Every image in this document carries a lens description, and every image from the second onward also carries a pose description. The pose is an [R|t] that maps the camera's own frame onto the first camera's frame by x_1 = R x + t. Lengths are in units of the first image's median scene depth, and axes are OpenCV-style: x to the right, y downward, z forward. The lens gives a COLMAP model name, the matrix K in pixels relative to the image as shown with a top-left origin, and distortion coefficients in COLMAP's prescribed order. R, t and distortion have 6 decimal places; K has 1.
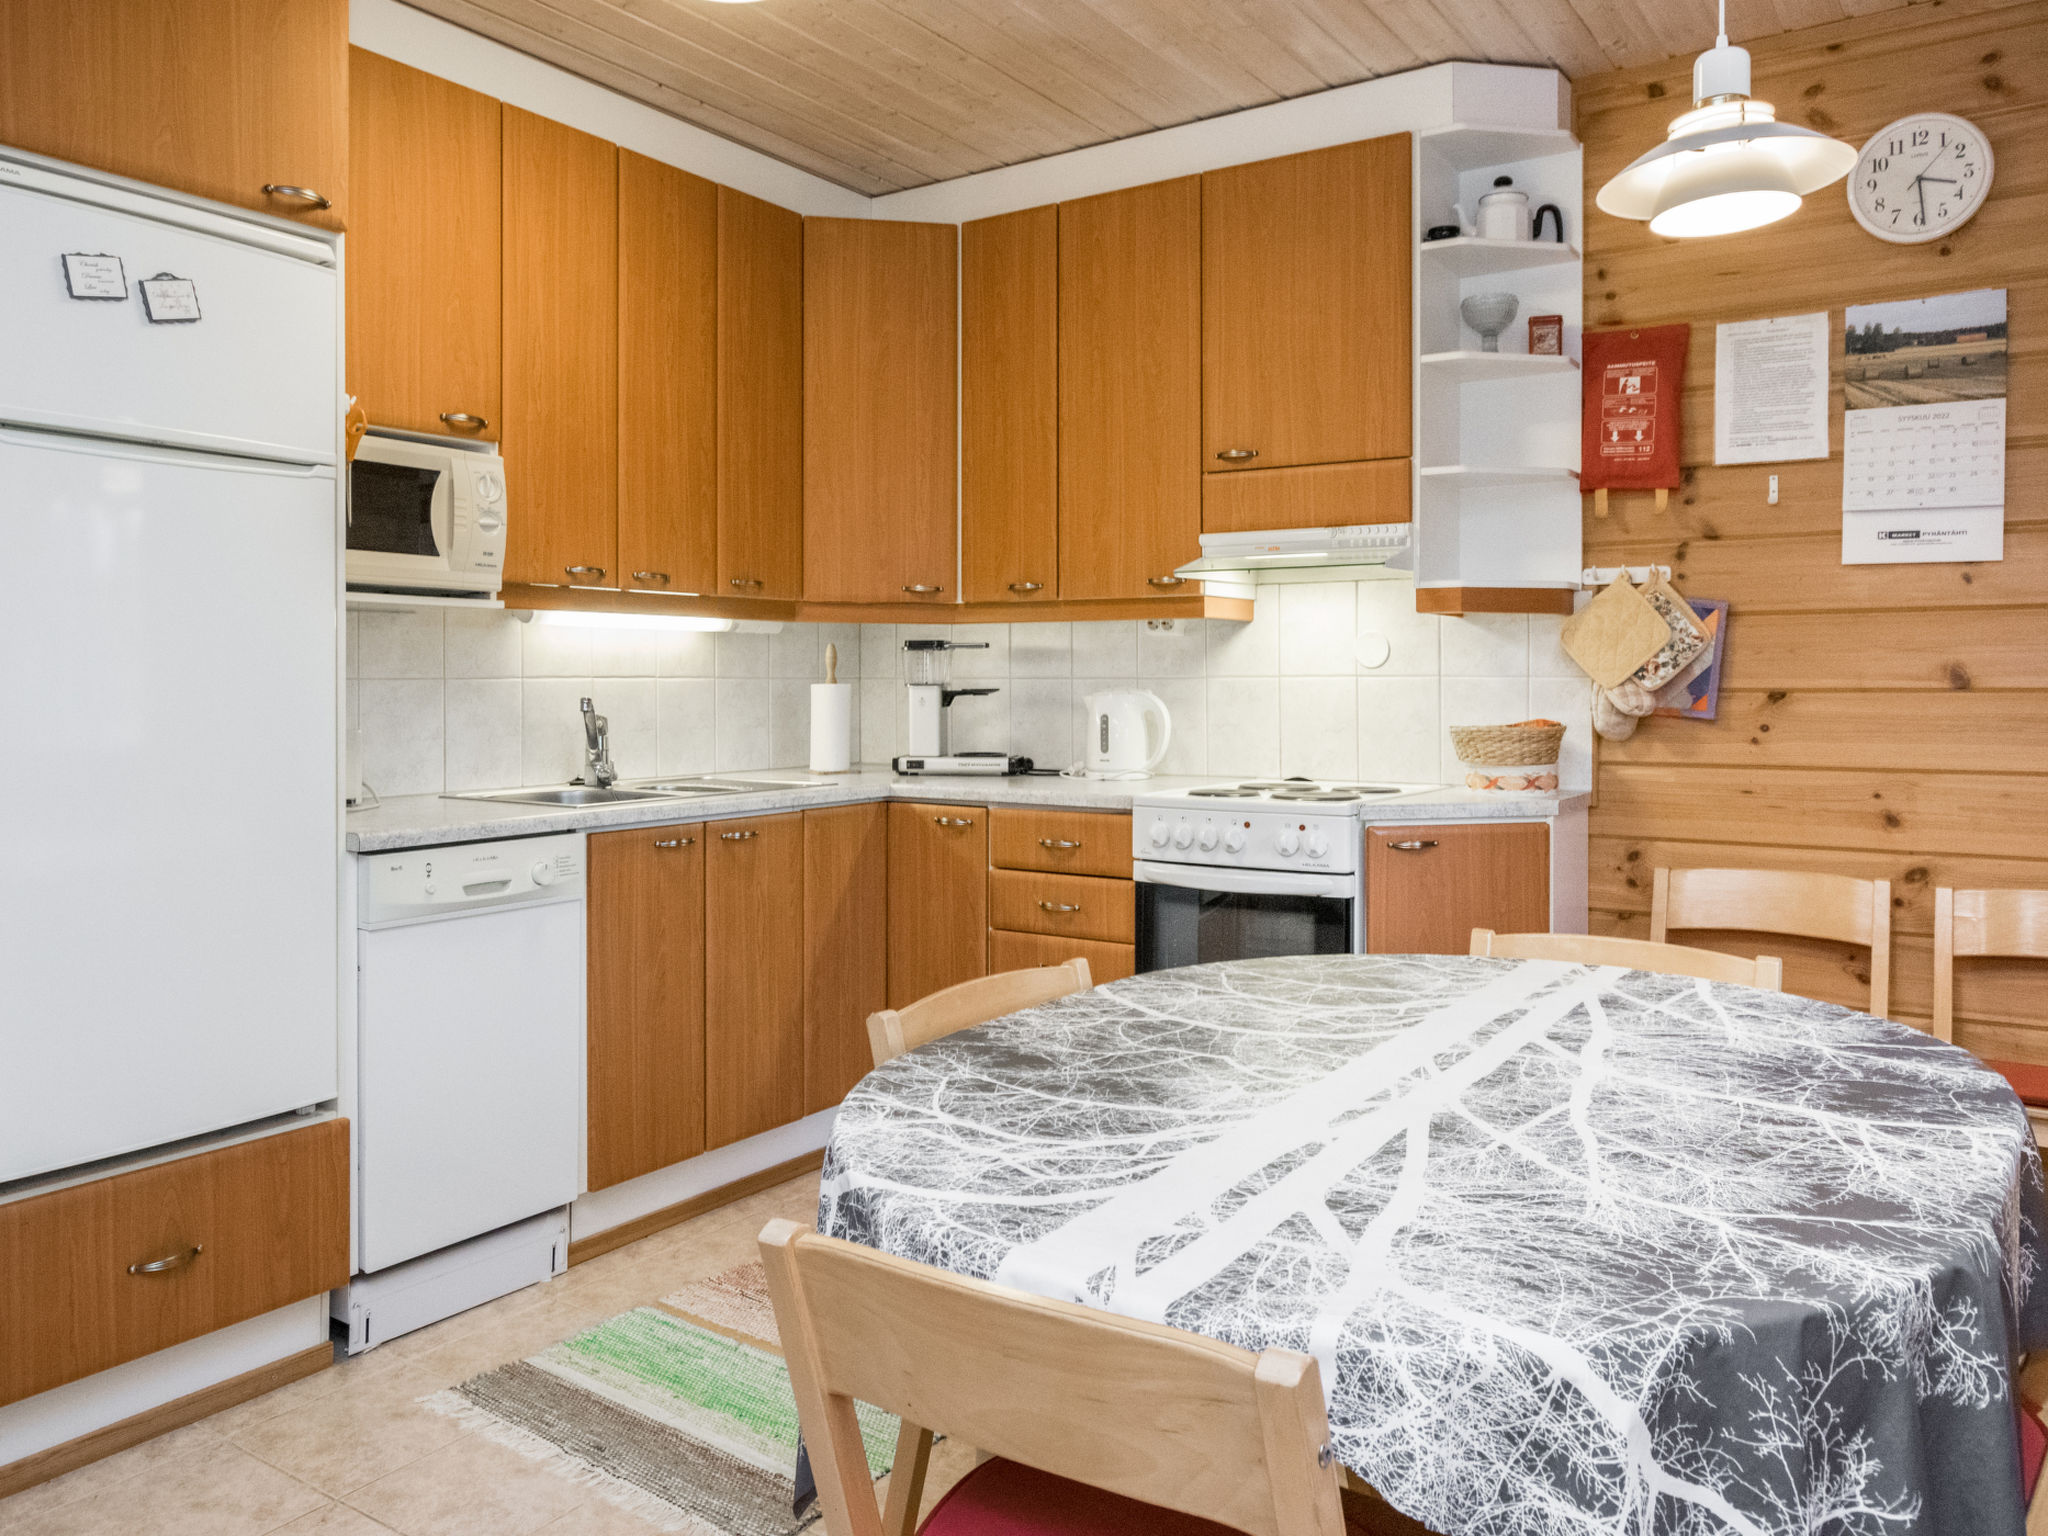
lens RADIAL K [[1479.7, 0, 1025.6], [0, 1479.7, 681.1], [0, 0, 1]] dist [-0.010276, 0.000567]
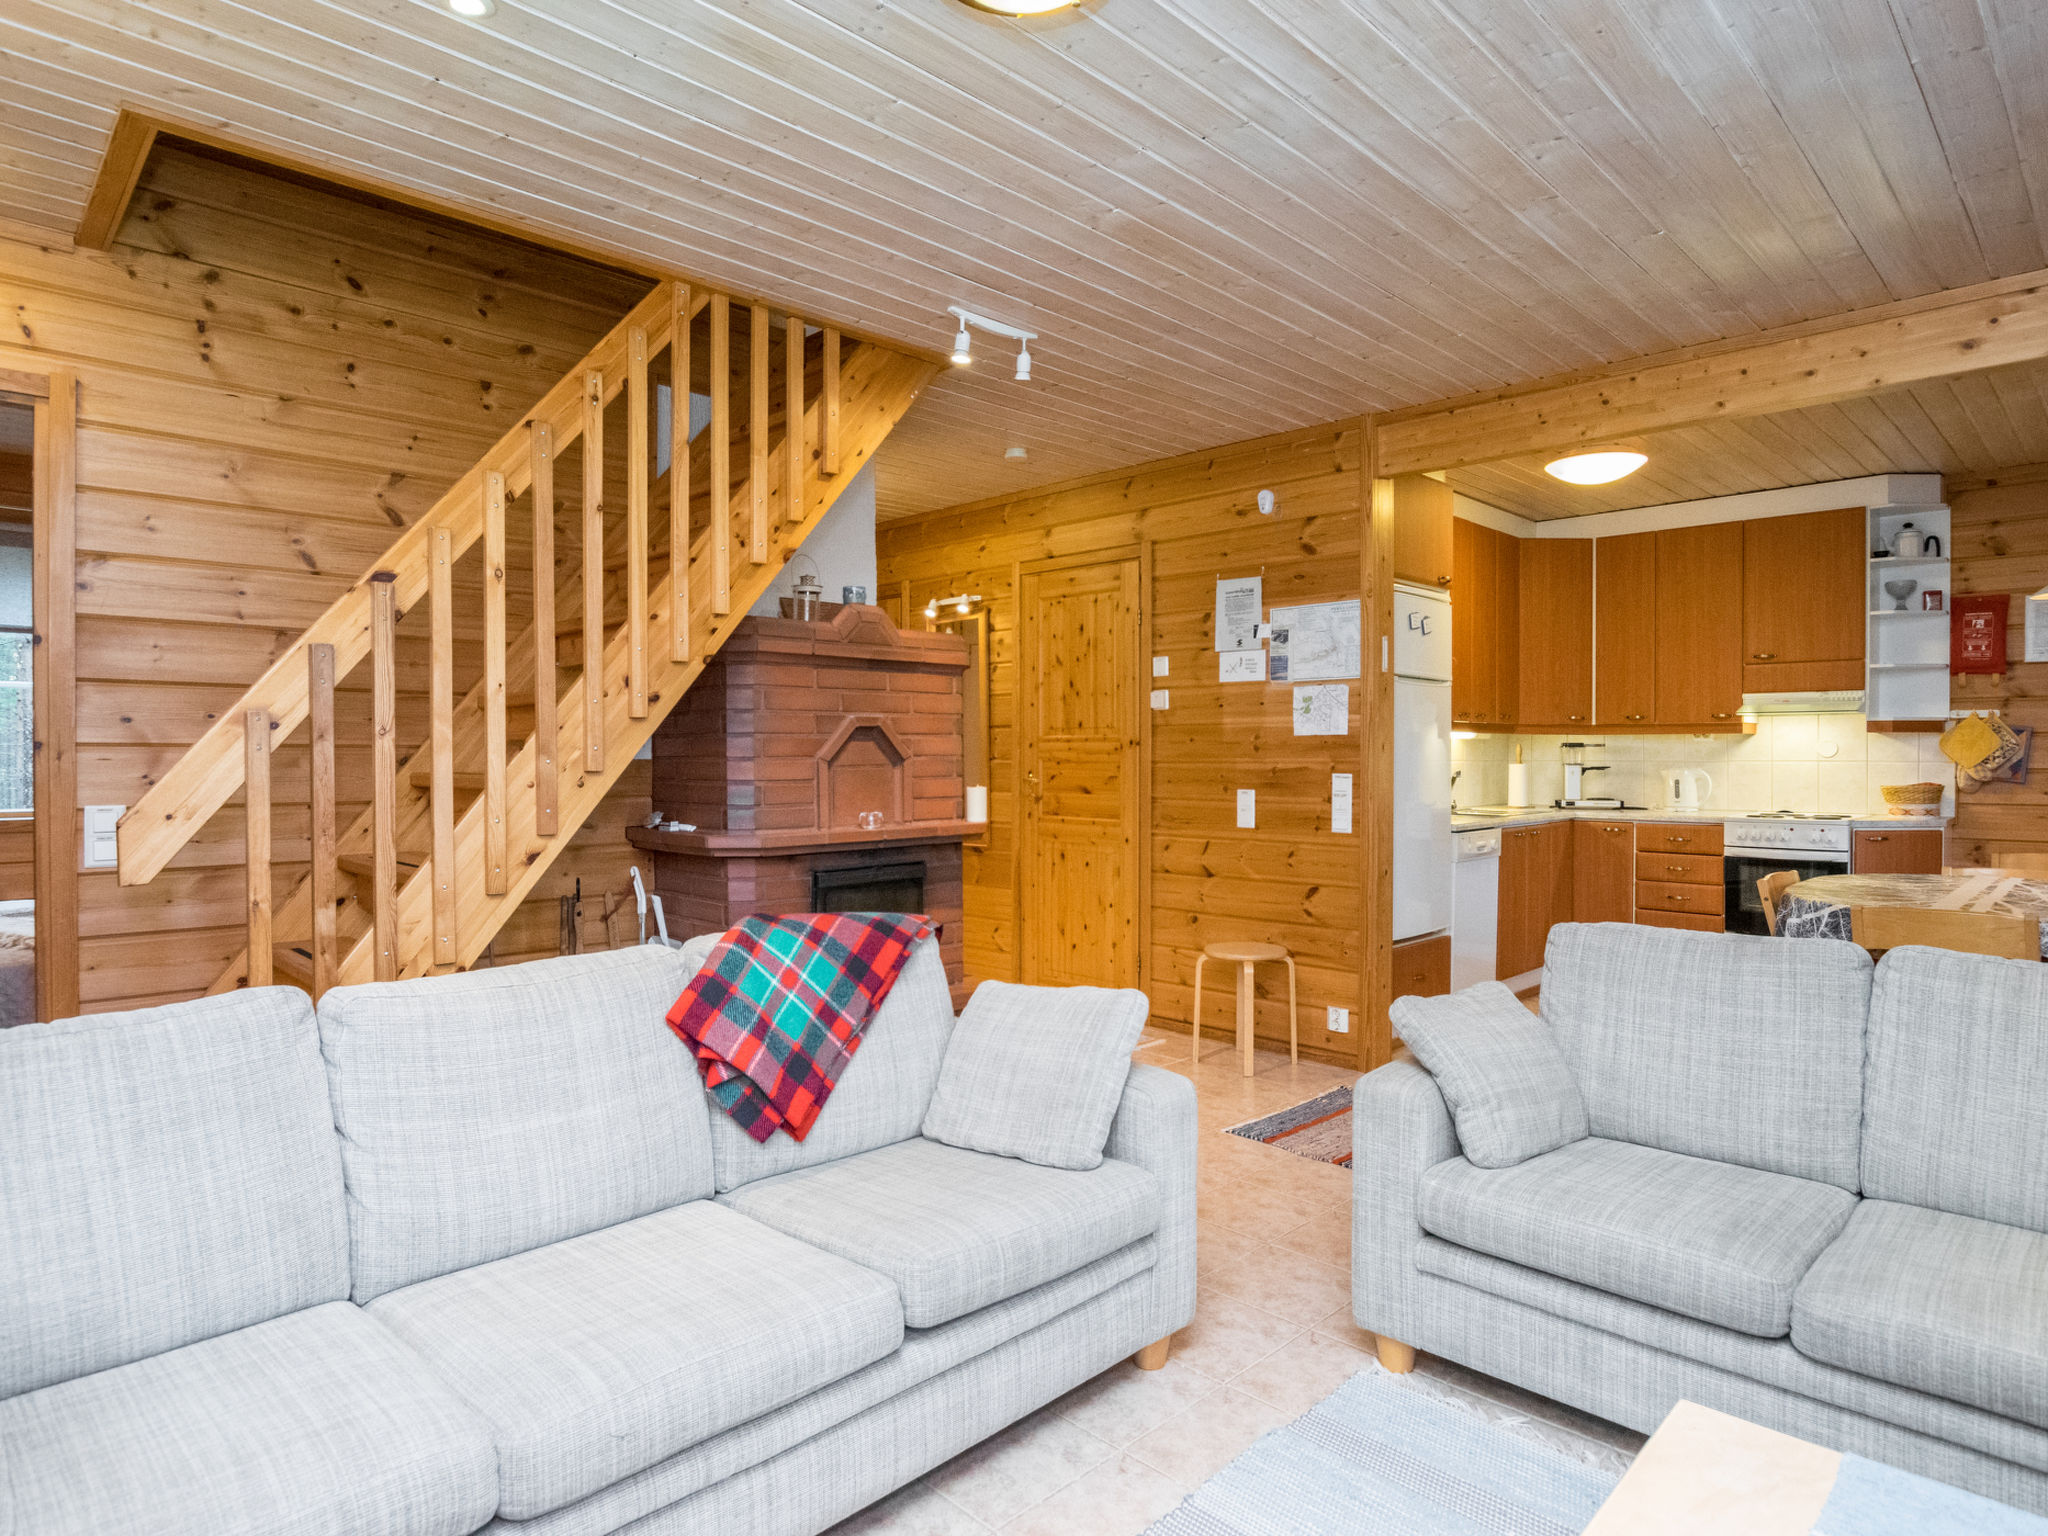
lens RADIAL K [[1142.1, 0, 1024.0], [0, 1142.1, 768.0], [0, 0, 1]] dist [-0.034472, 0.000926]
pose [[0.980106, 0.002184, -0.198464, -0.607143], [0.000169, 0.999930, 0.011835, -0.014017], [0.198476, -0.011633, 0.980037, -0.824699]]
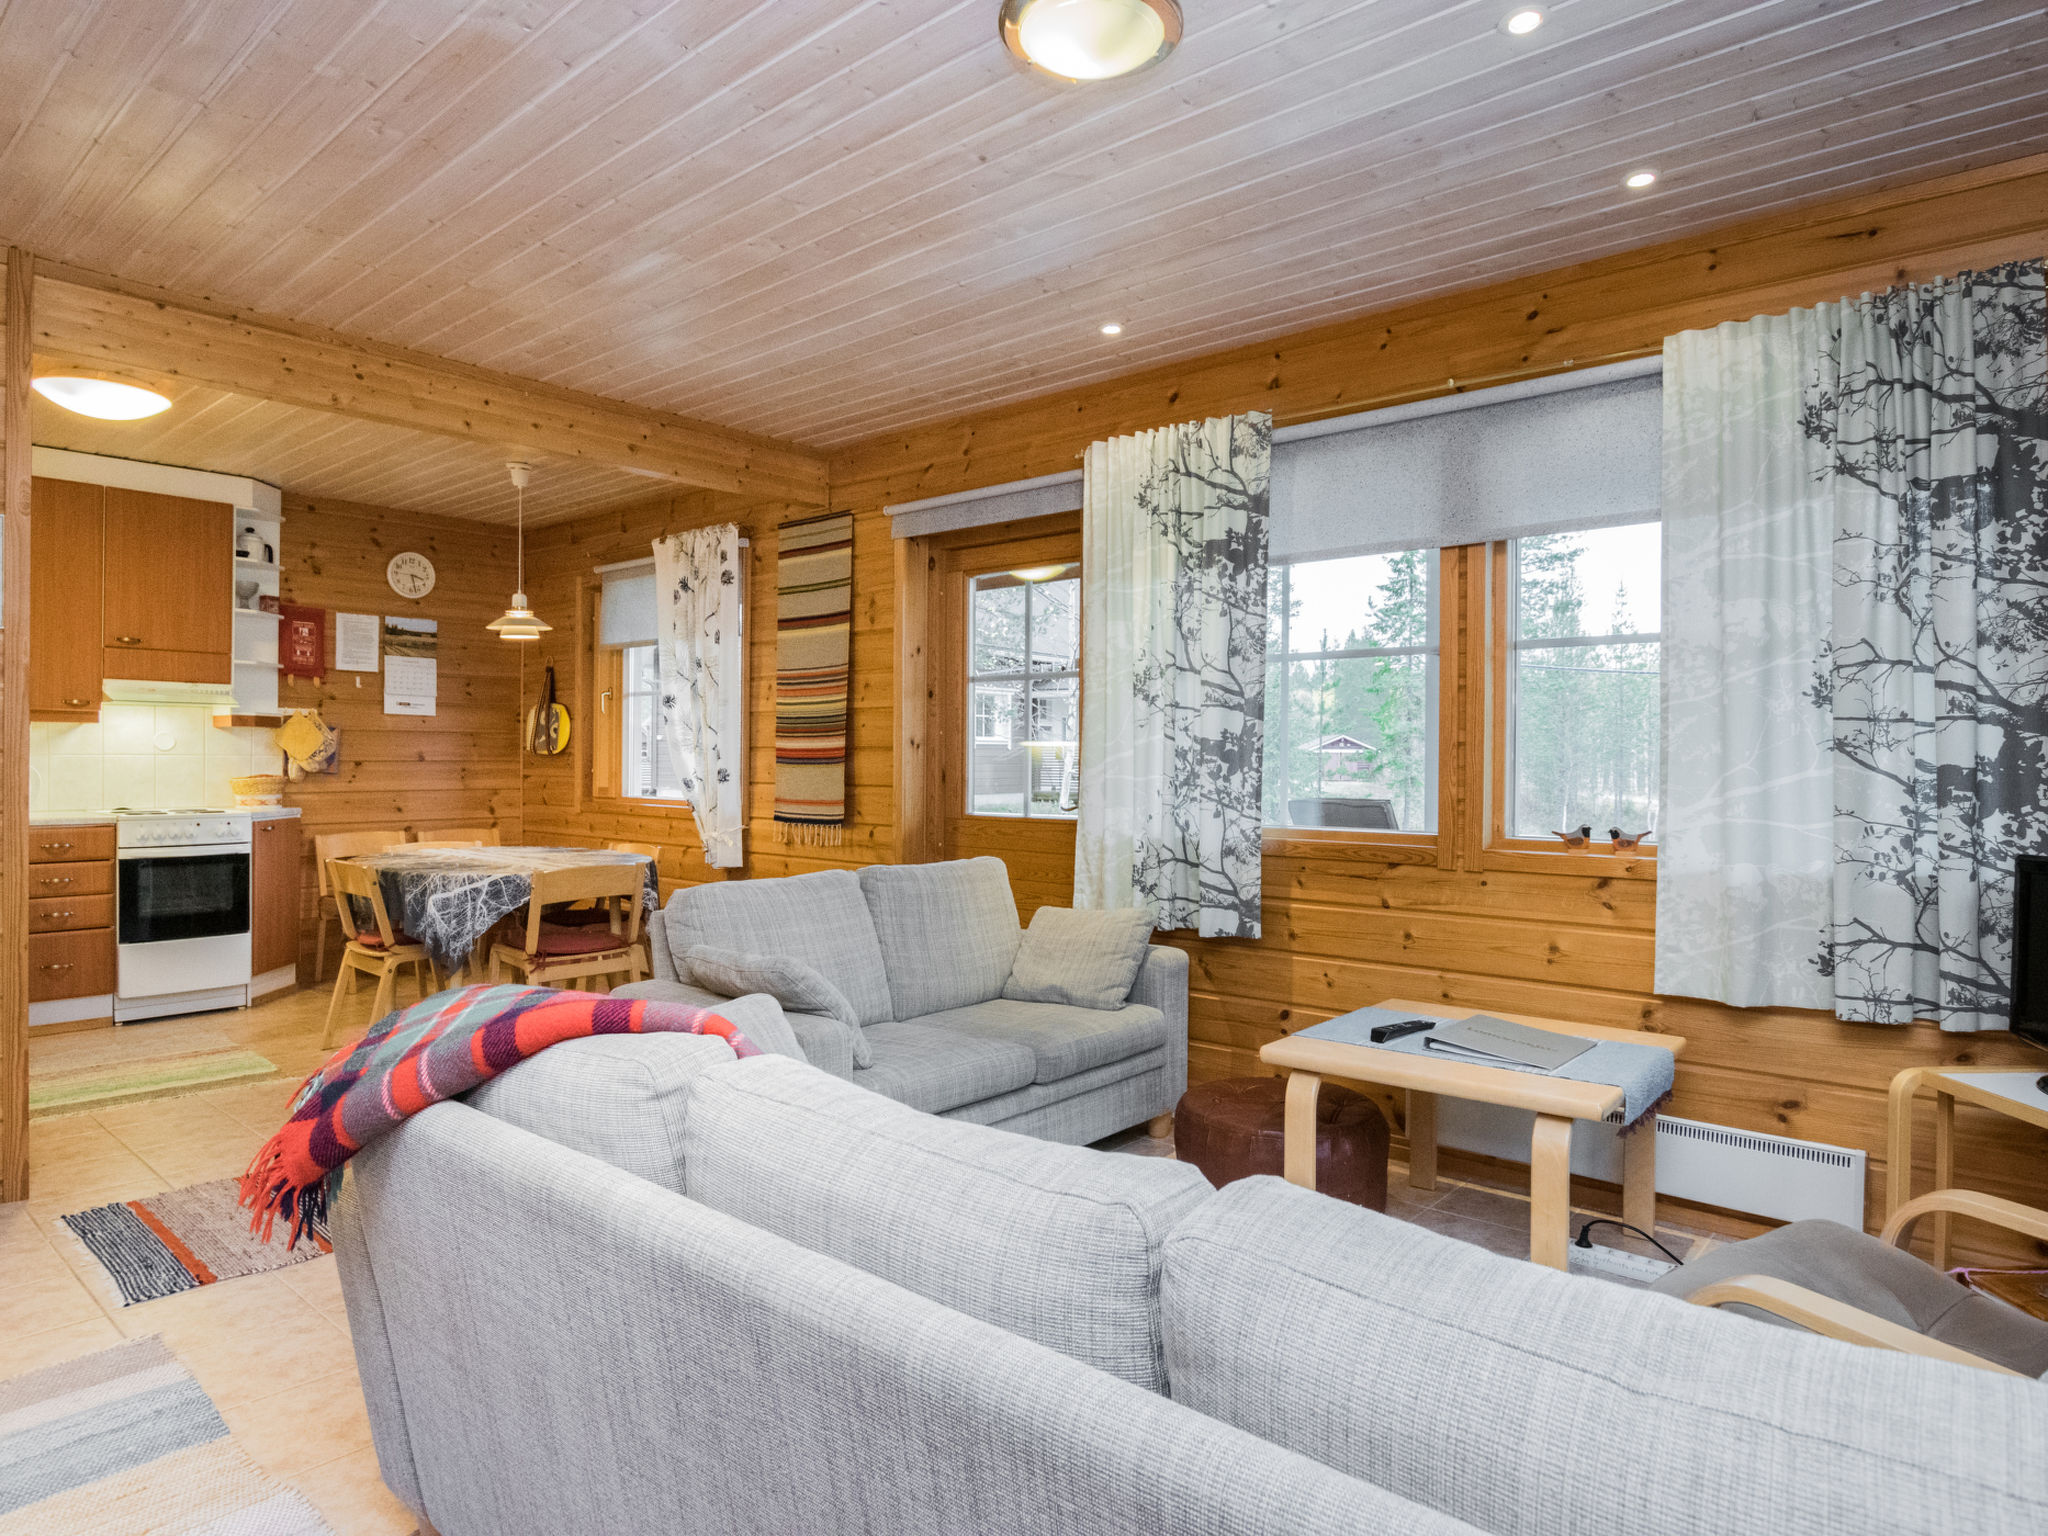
lens RADIAL K [[1186.2, 0, 1024.0], [0, 1186.2, 768.0], [0, 0, 1]] dist [-0.033797, 0.001356]
pose [[0.122665, -0.005623, 0.992432, -1.301720], [-0.006531, 0.999958, 0.006473, -0.002906], [-0.992427, -0.007275, 0.122623, -0.368755]]
